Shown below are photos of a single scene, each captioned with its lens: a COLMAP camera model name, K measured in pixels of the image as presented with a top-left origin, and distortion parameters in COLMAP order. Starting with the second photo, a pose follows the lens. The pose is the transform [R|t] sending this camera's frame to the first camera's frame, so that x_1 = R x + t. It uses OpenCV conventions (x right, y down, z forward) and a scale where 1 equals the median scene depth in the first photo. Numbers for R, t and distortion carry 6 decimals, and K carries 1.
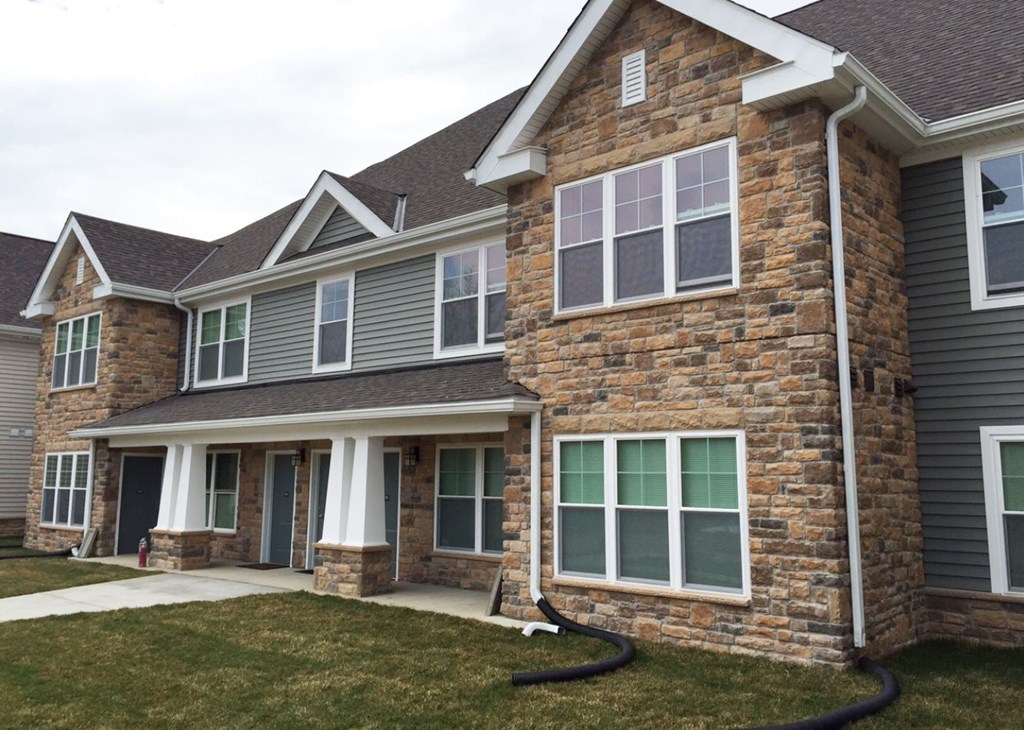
lens RADIAL K [[889.2, 0, 511.0], [0, 889.2, 348.2], [0, 0, 1]] dist [0.055513, -0.006951]
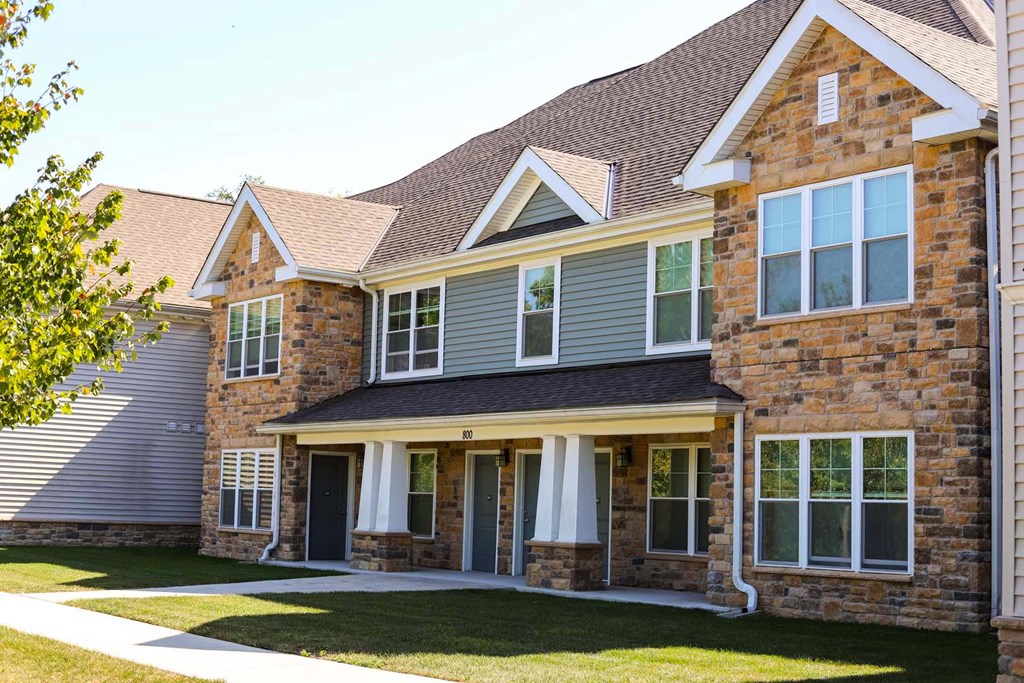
lens RADIAL K [[1467.8, 0, 512.0], [0, 1467.8, 341.5], [0, 0, 1]] dist [-0.109629, 0.028719]
pose [[0.981841, -0.002503, -0.189688, 0.090318], [0.008314, 0.999520, 0.029843, -0.064615], [0.189522, -0.030878, 0.981391, -0.726351]]
